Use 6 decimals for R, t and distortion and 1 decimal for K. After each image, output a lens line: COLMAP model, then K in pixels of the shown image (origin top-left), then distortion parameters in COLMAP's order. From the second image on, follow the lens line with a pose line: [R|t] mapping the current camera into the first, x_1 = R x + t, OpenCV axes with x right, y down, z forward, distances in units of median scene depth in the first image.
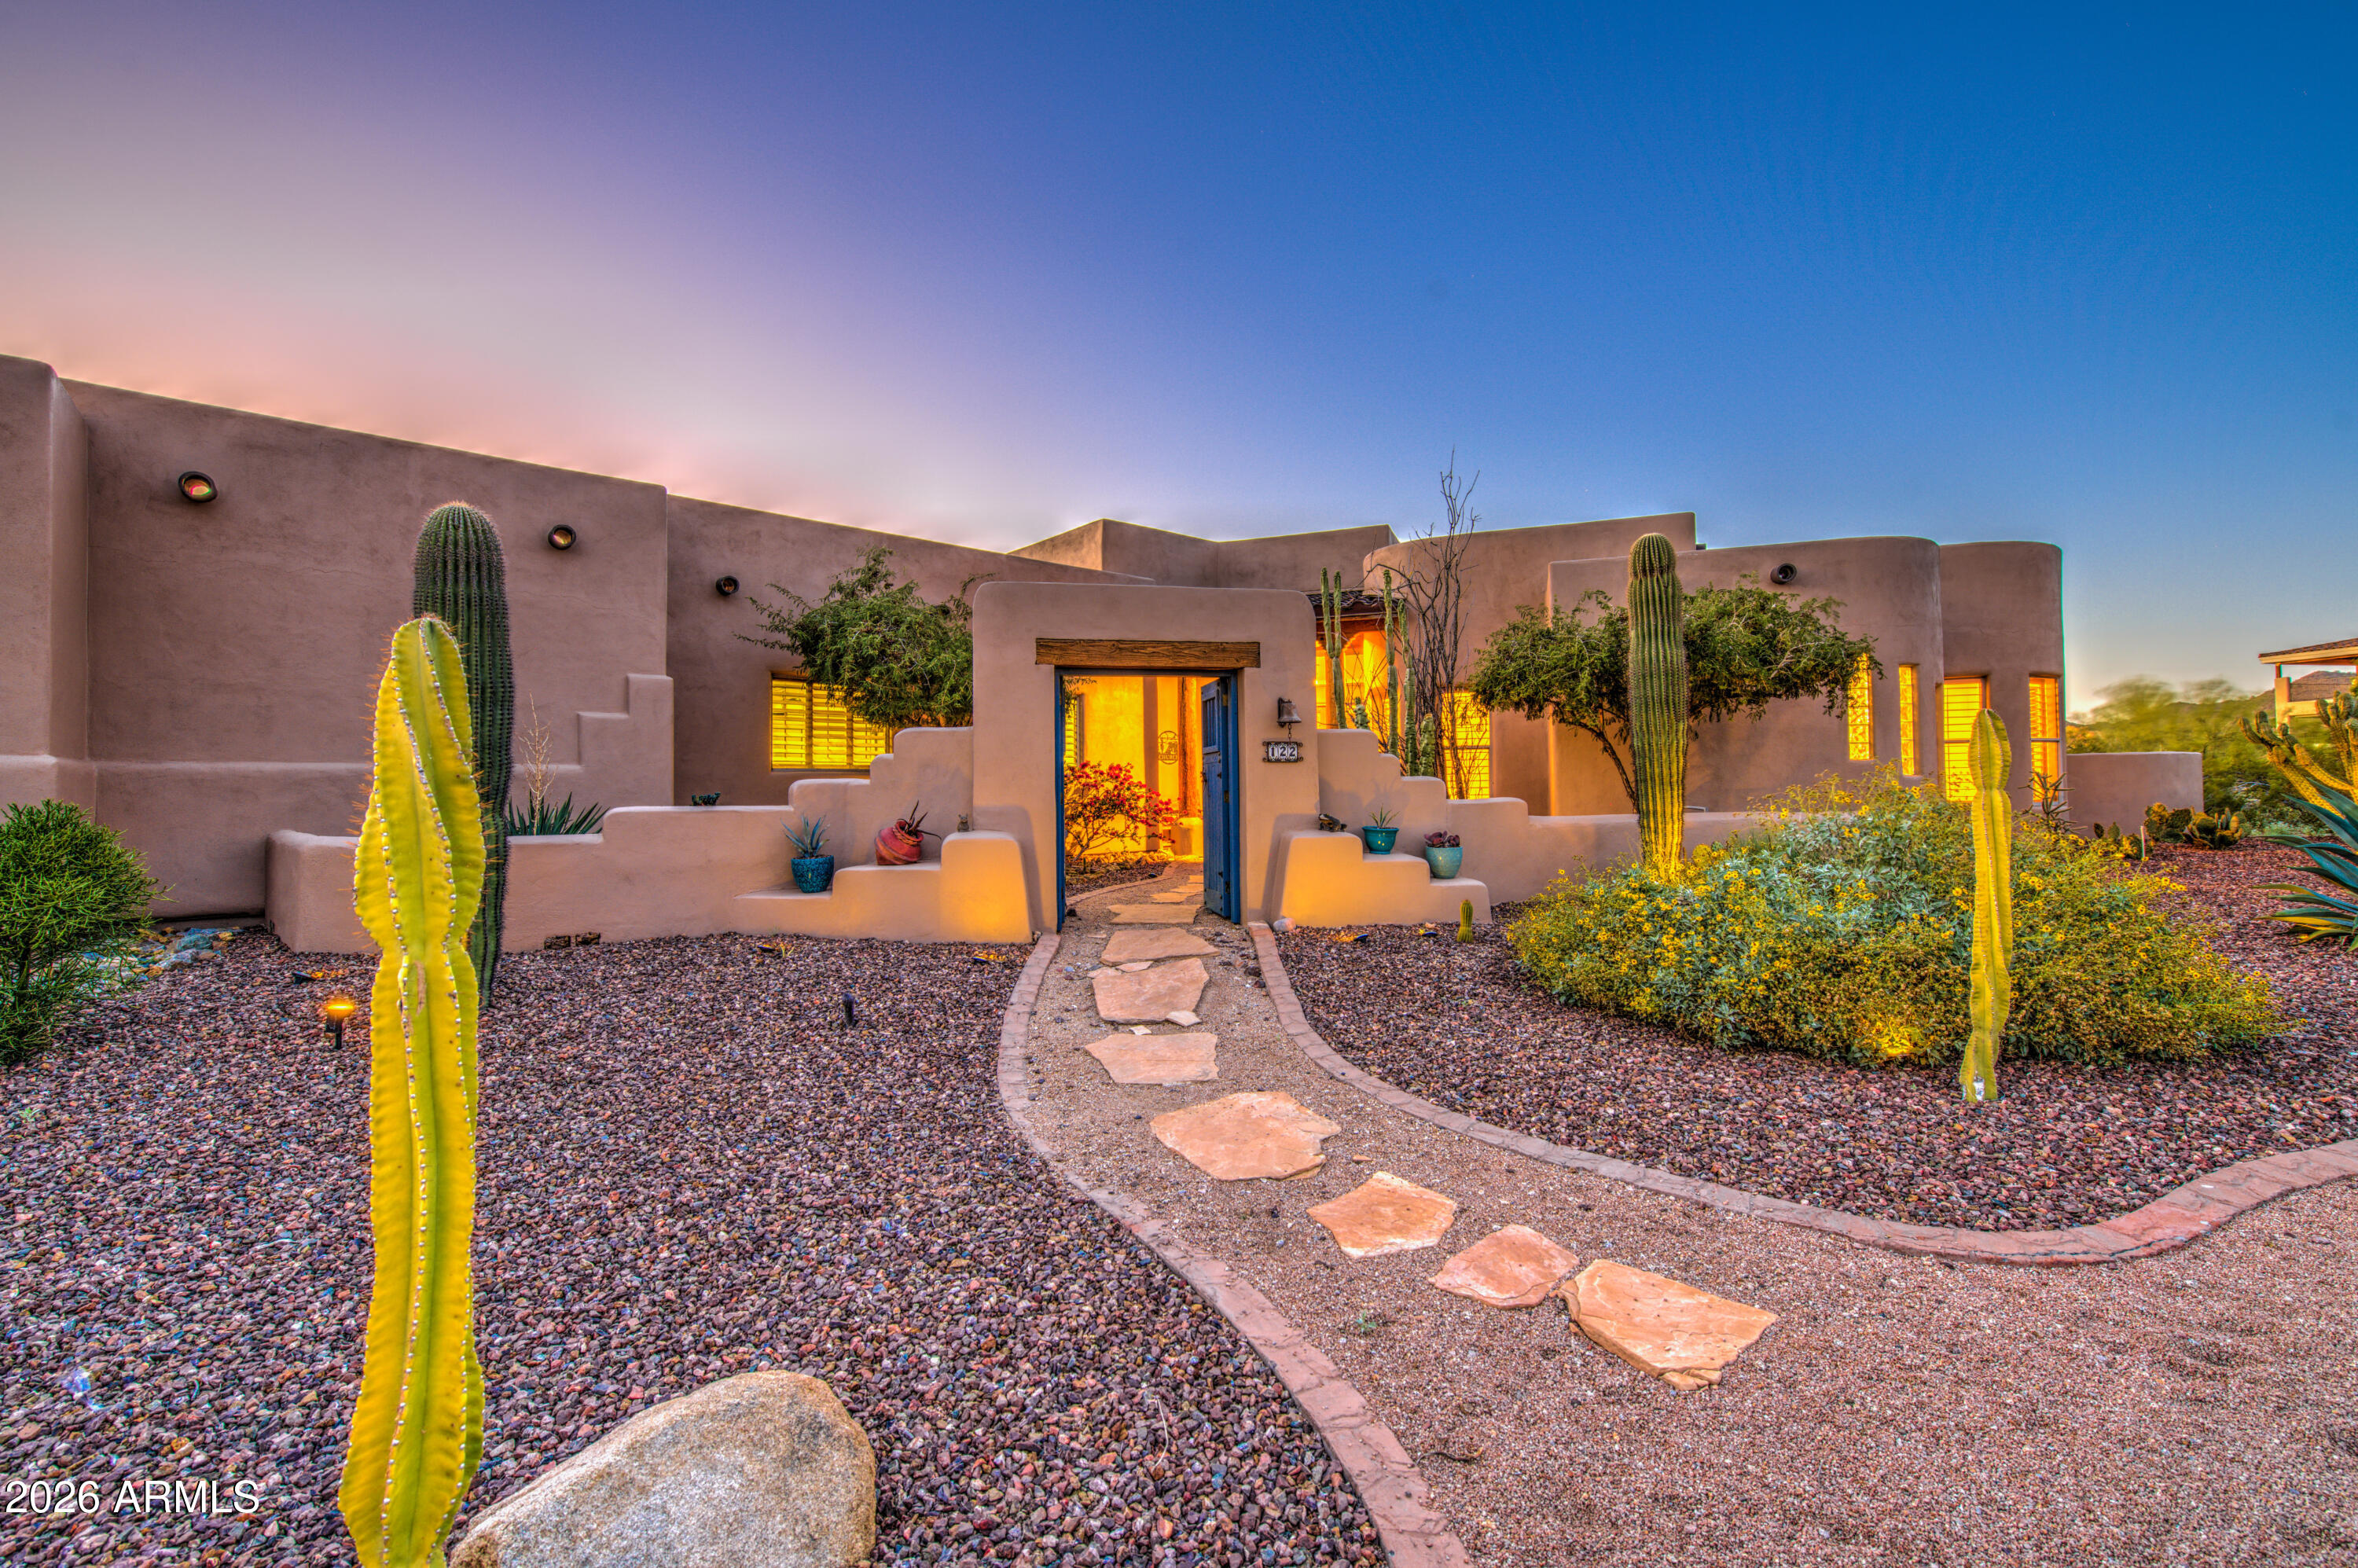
lens RADIAL K [[972.0, 0, 1180.2], [0, 972.0, 797.2], [0, 0, 1]] dist [0.000371, -0.000428]
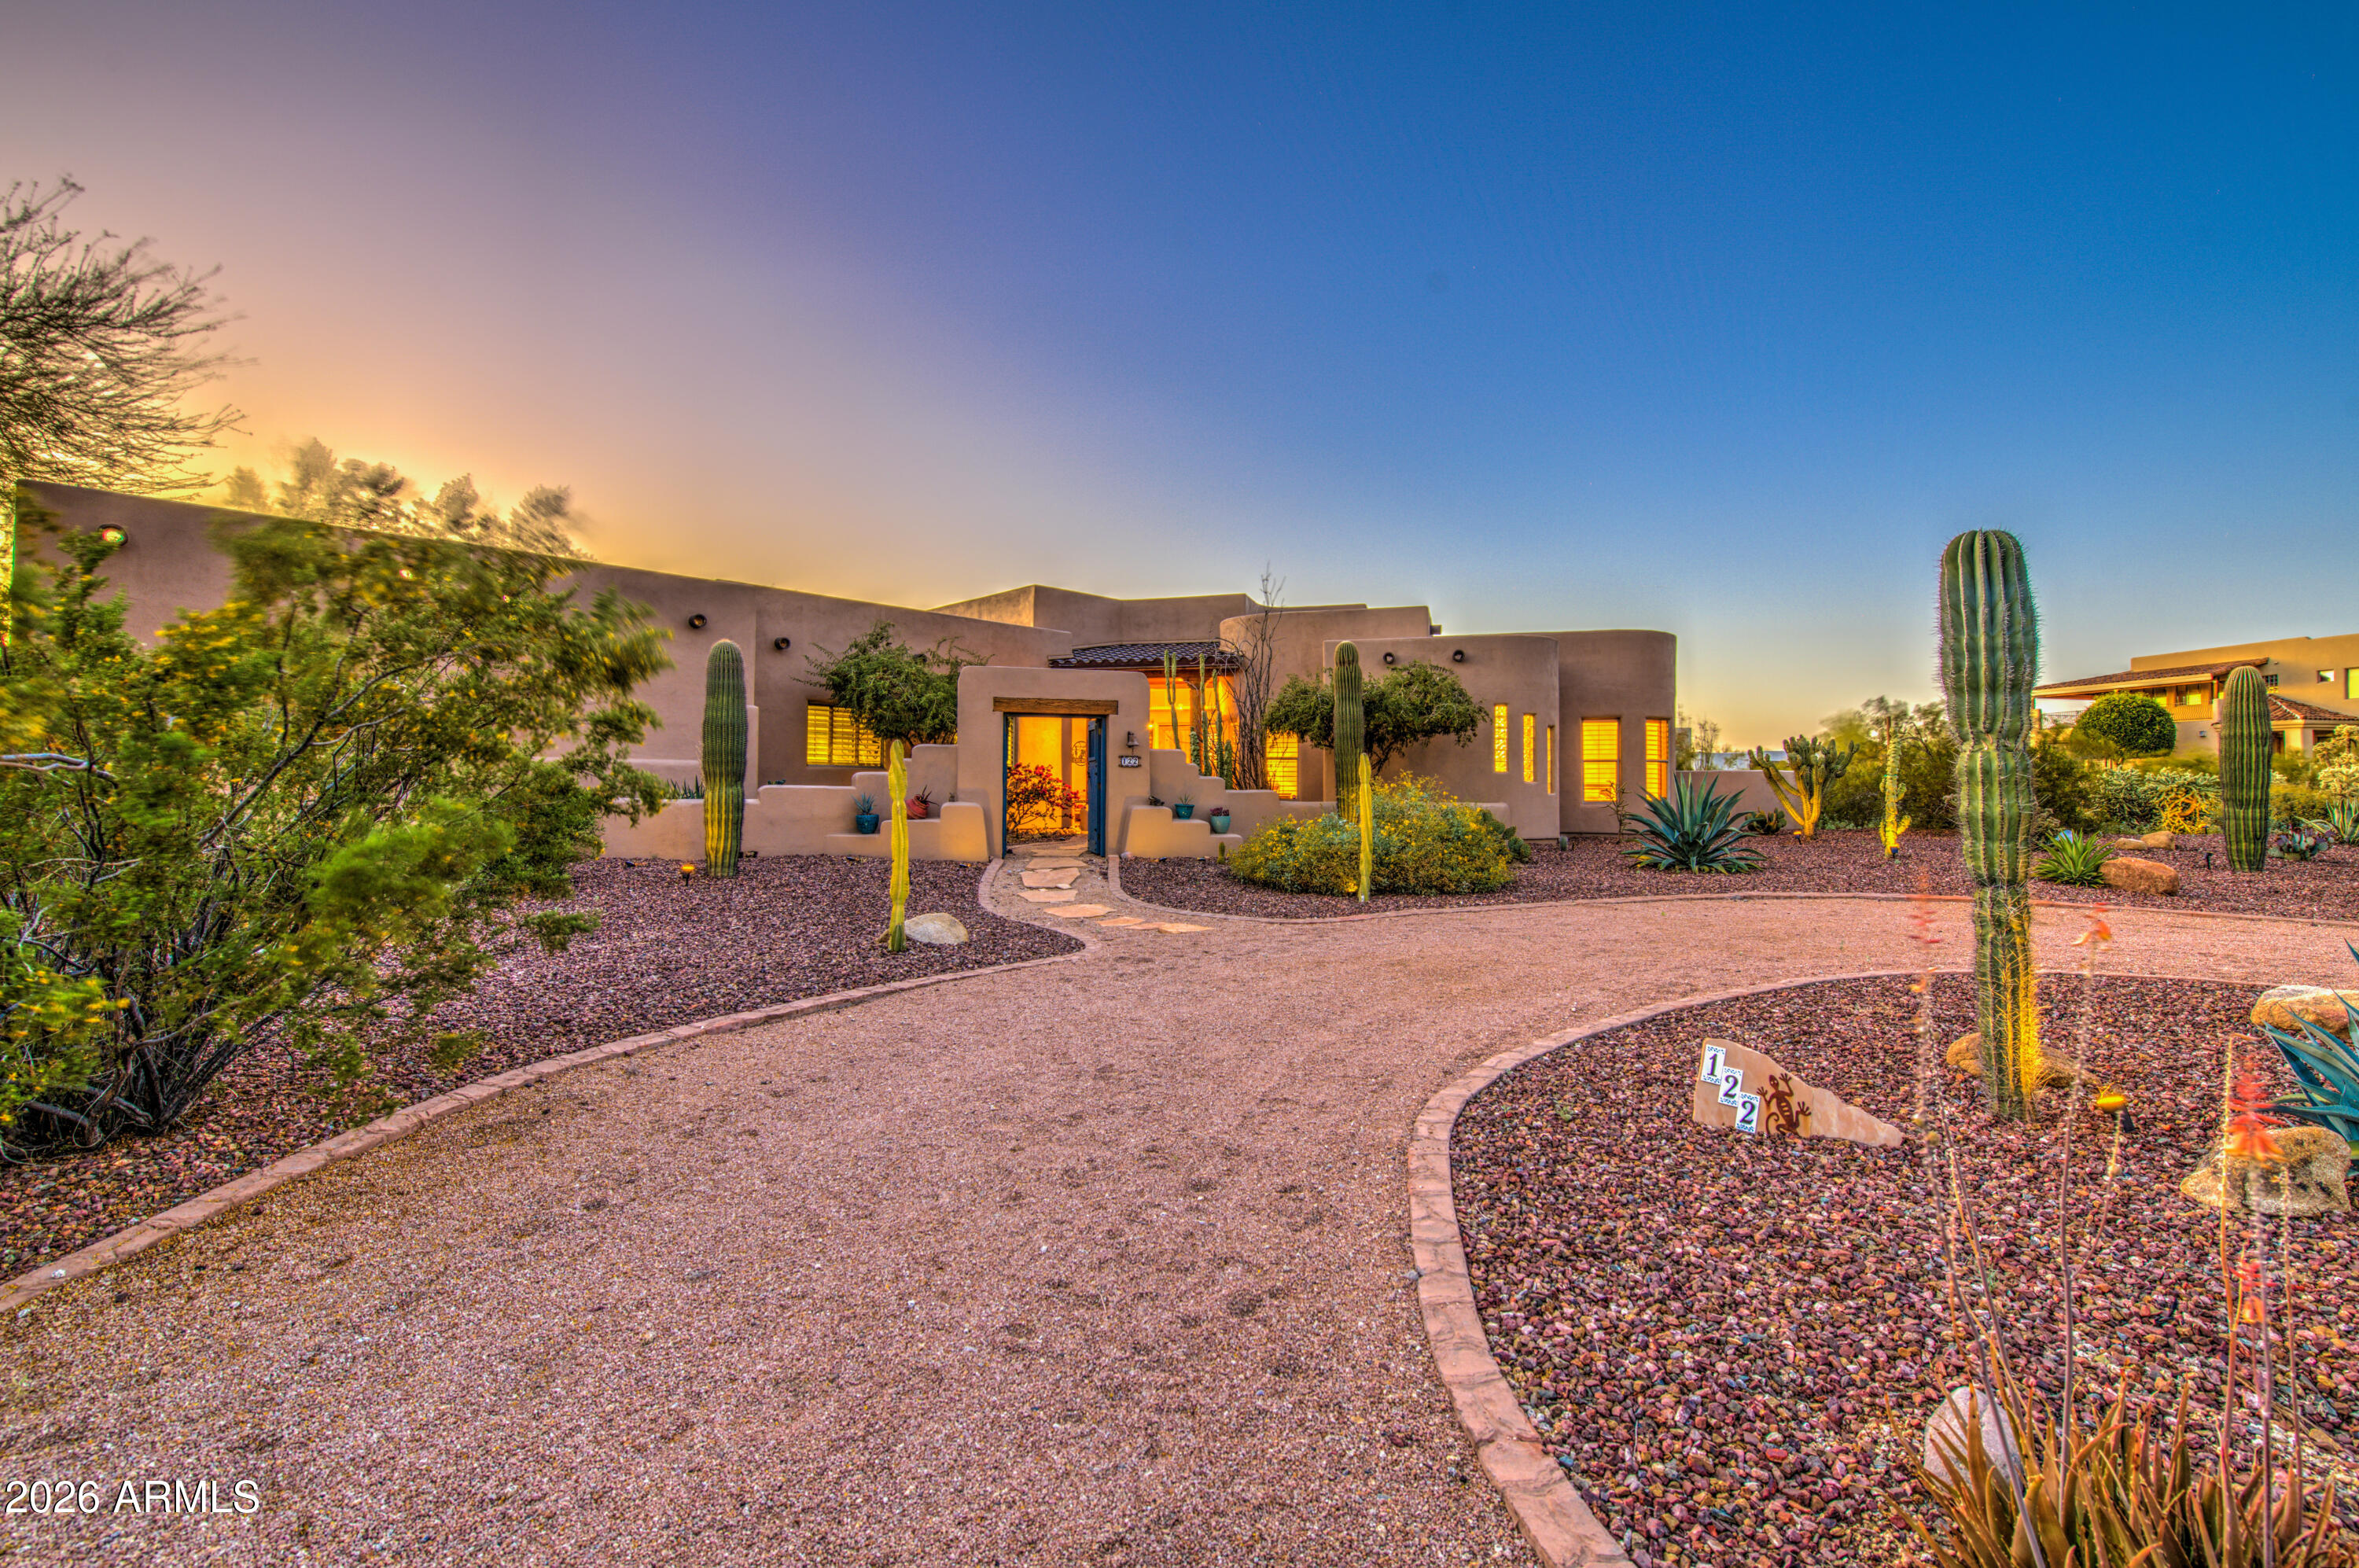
lens RADIAL K [[920.4, 0, 1190.2], [0, 920.4, 786.8], [0, 0, 1]] dist [0.000335, -0.000073]
pose [[0.996016, 0.016291, 0.087678, 0.059303], [-0.015371, 0.999820, -0.011160, 0.015491], [-0.087844, 0.009768, 0.996086, -0.626014]]
